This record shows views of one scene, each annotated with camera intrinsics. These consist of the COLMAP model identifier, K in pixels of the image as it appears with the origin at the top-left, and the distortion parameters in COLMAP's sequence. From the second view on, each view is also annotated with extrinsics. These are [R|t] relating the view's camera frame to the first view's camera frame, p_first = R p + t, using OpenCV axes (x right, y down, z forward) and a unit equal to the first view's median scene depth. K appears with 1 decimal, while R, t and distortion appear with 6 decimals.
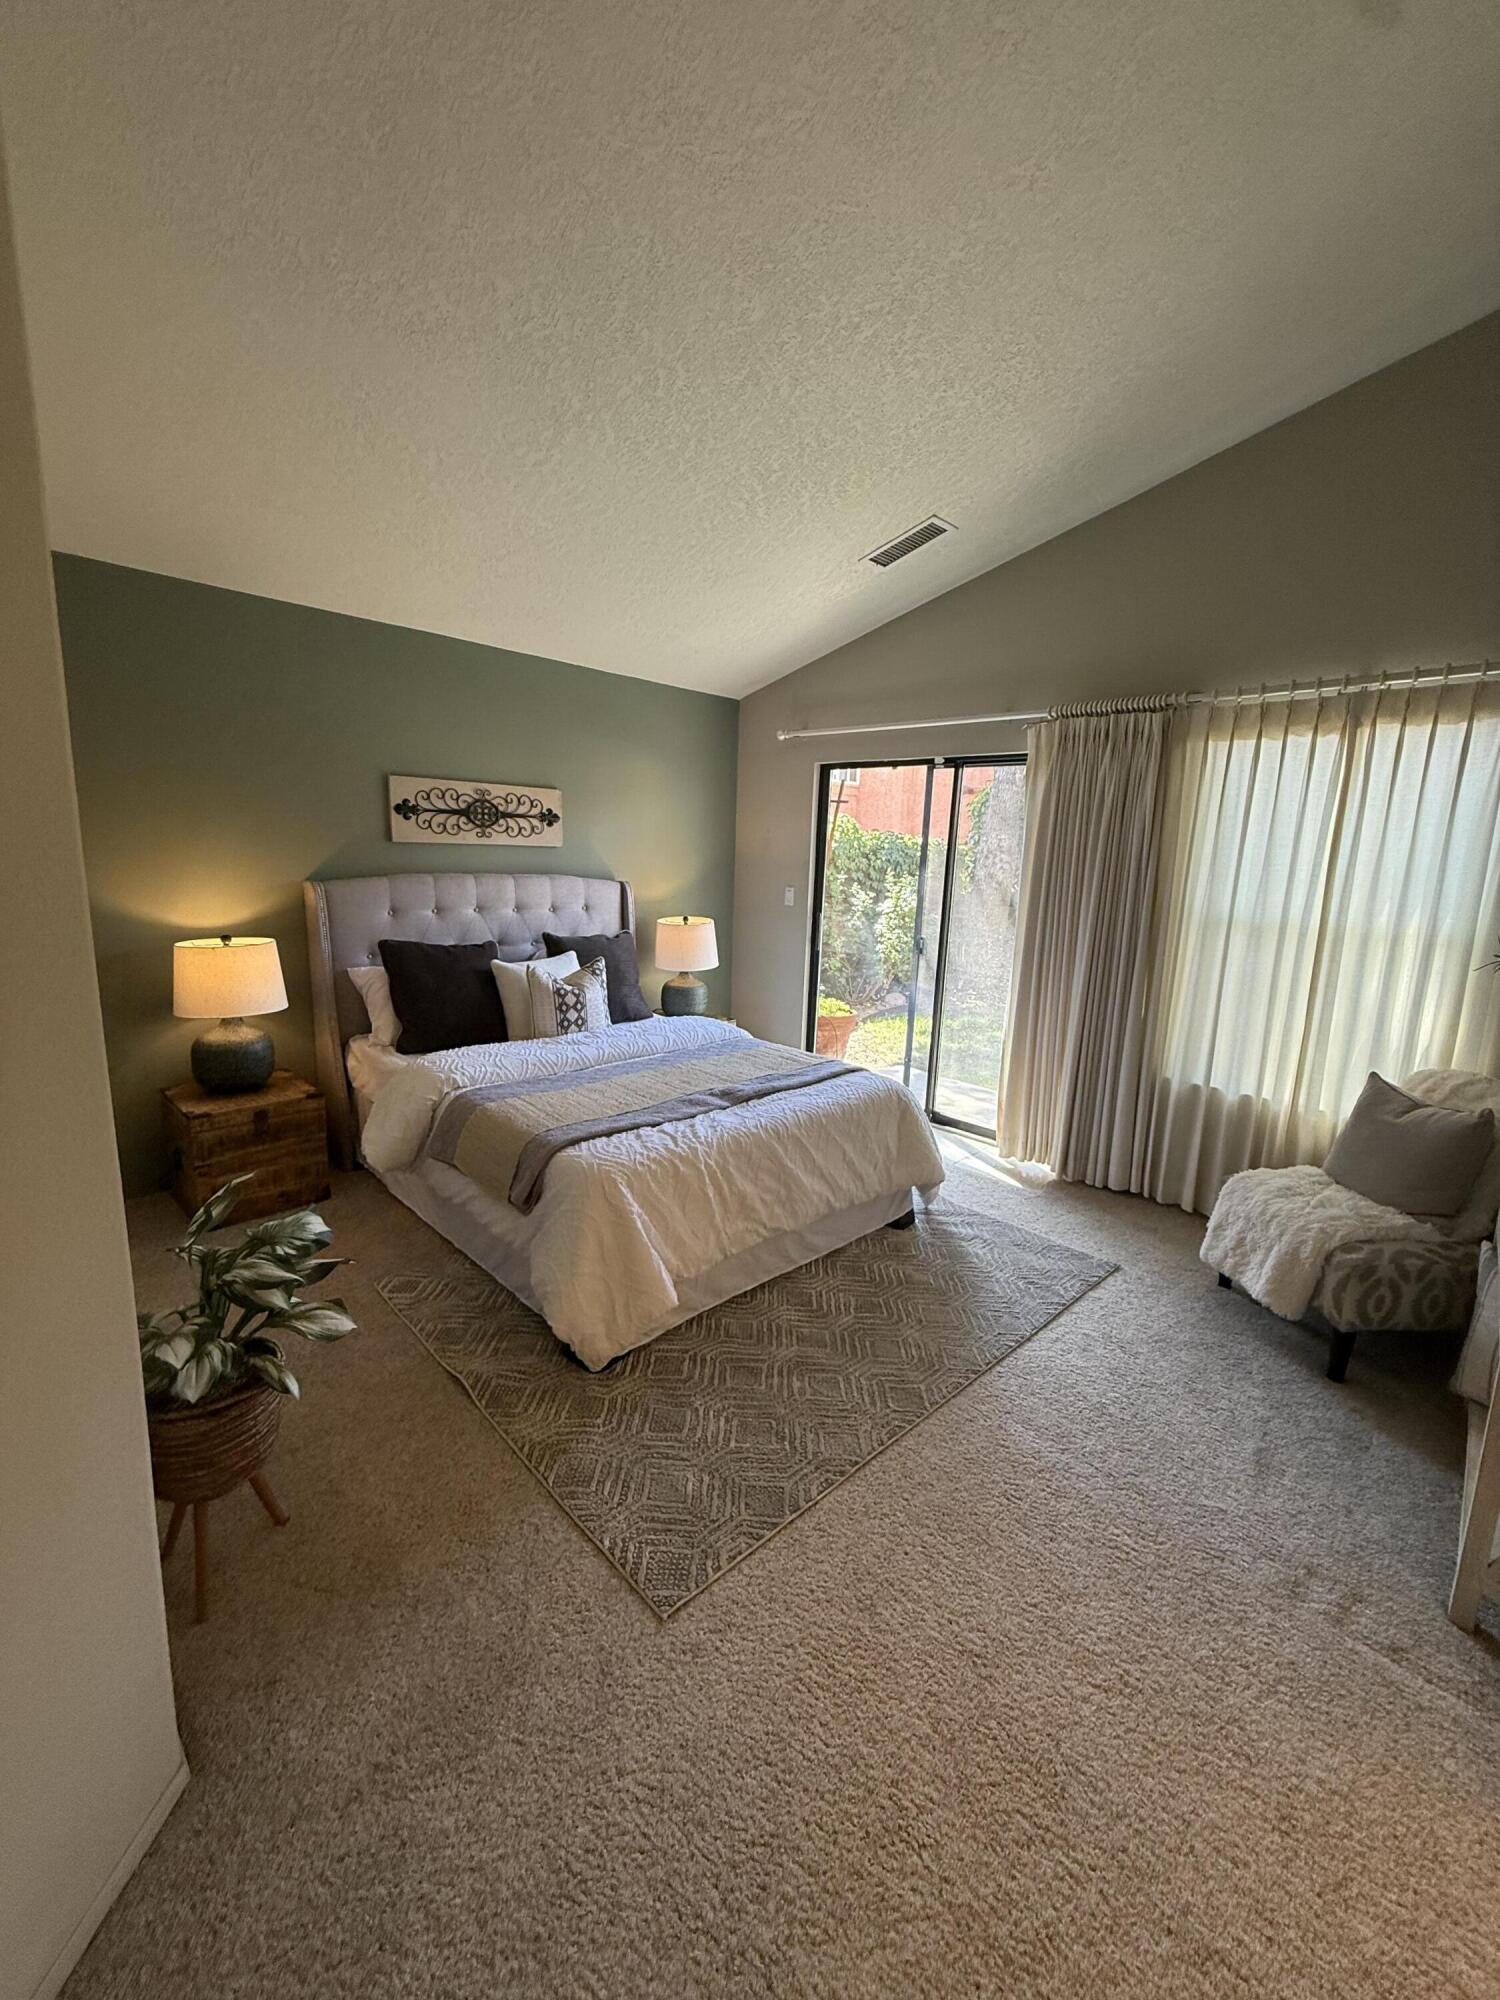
lens RADIAL K [[795.2, 0, 755.2], [0, 795.2, 997.8], [0, 0, 1]] dist [-0.003322, 0.000677]
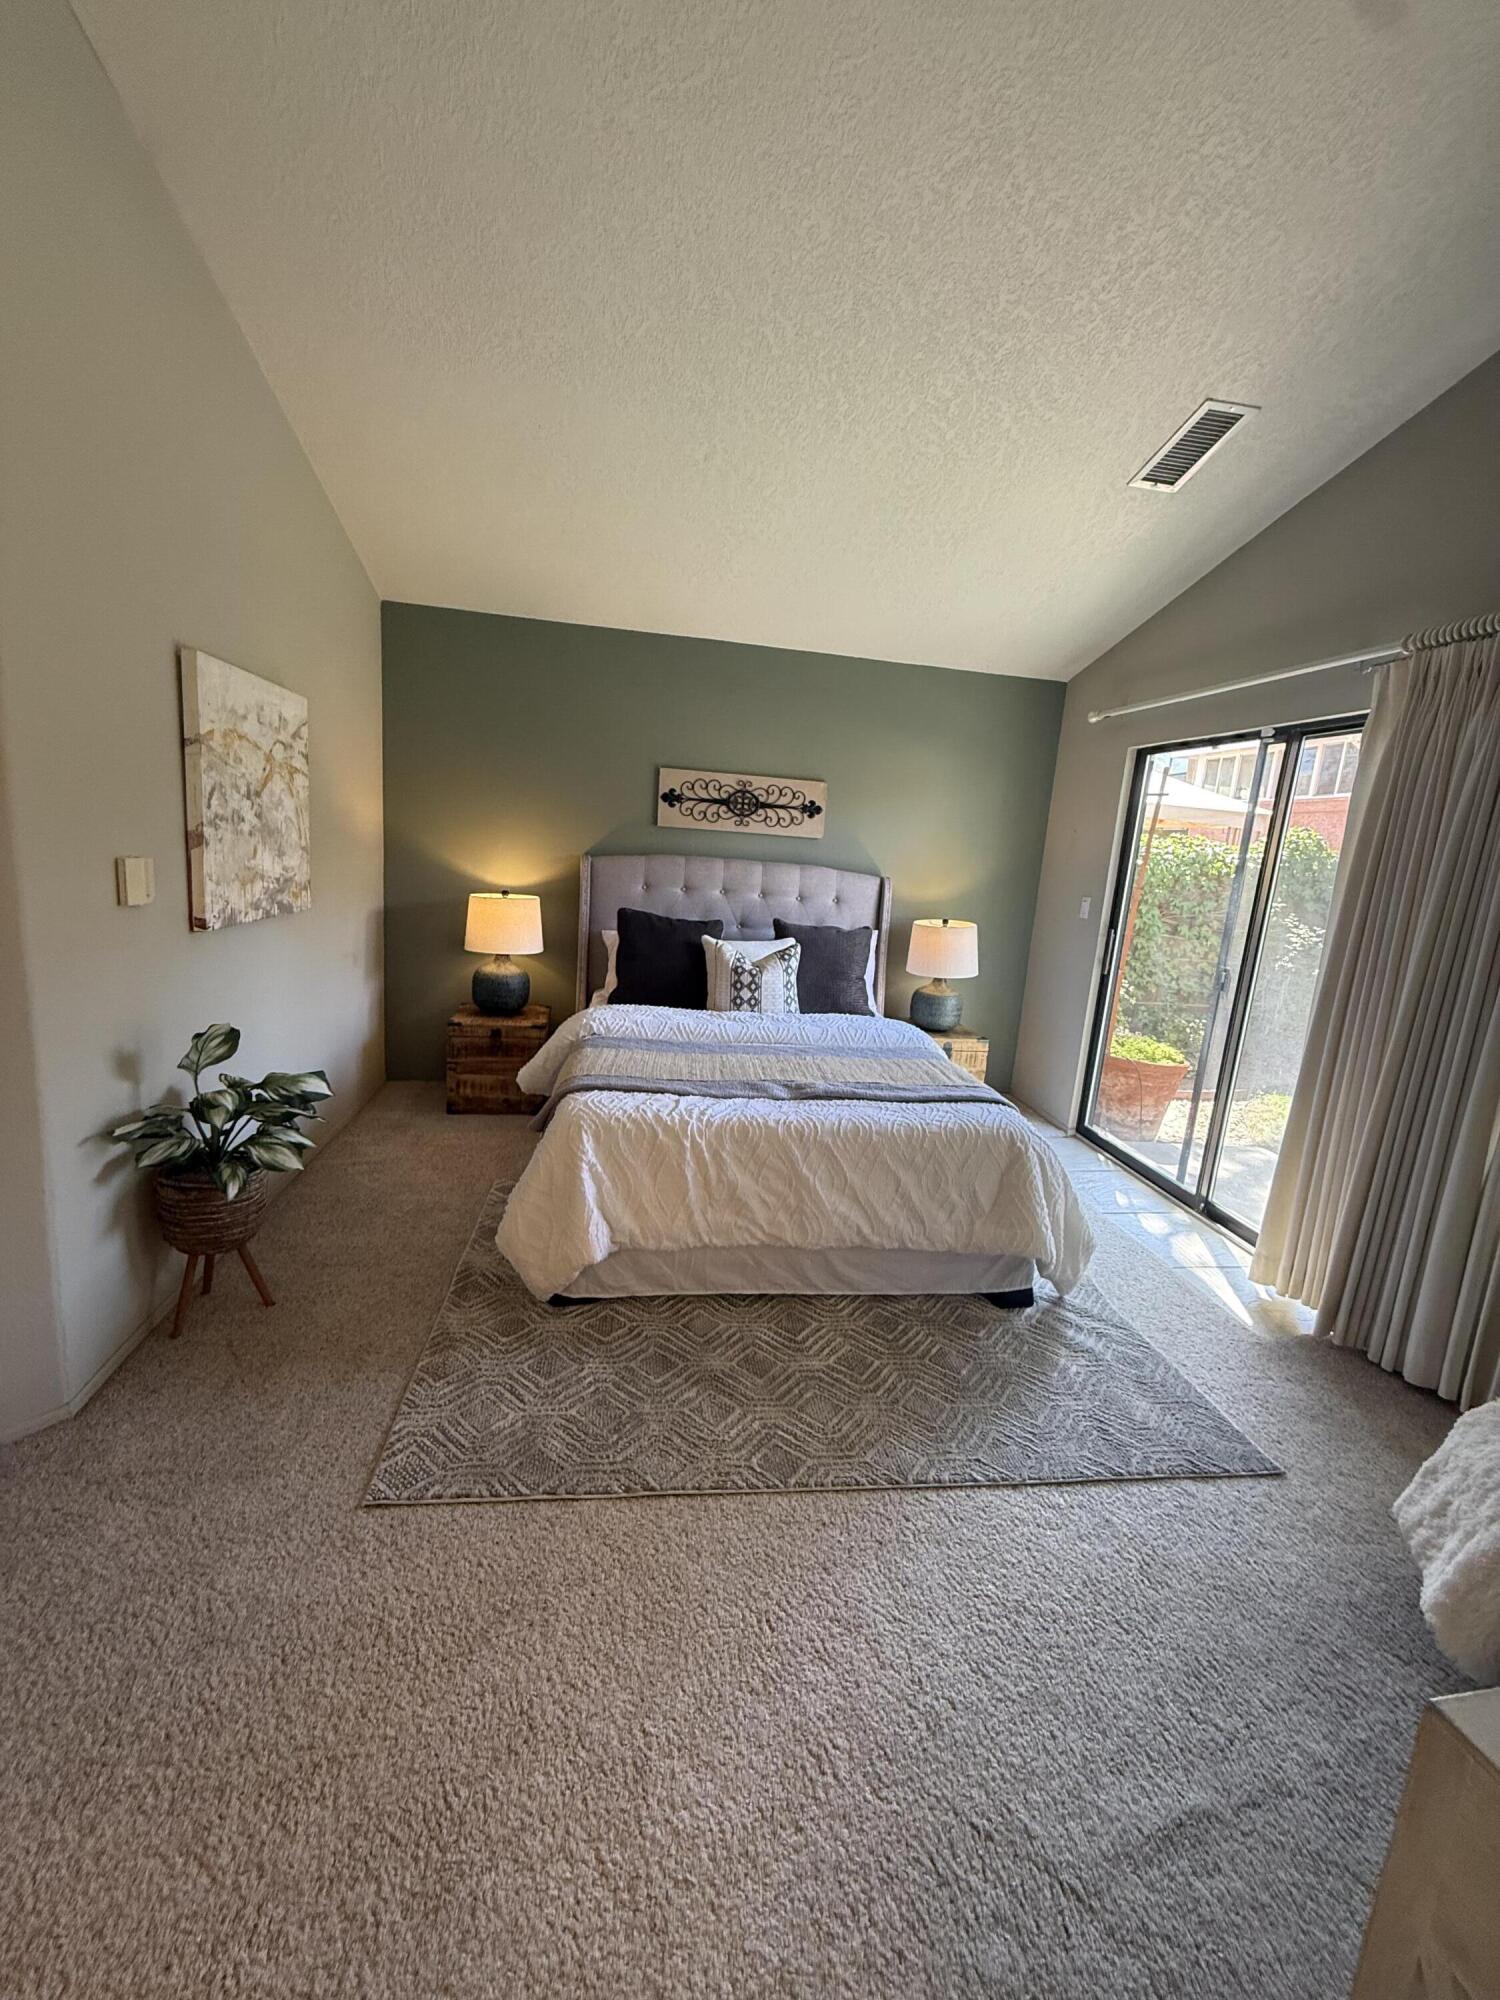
lens RADIAL K [[795.2, 0, 748.4], [0, 795.2, 996.1], [0, 0, 1]] dist [-0.003322, 0.000677]
pose [[0.810264, 0.133605, -0.570634, 0.392028], [-0.151398, 0.988336, 0.016428, 0.008062], [0.566173, 0.073082, 0.821040, 0.179837]]
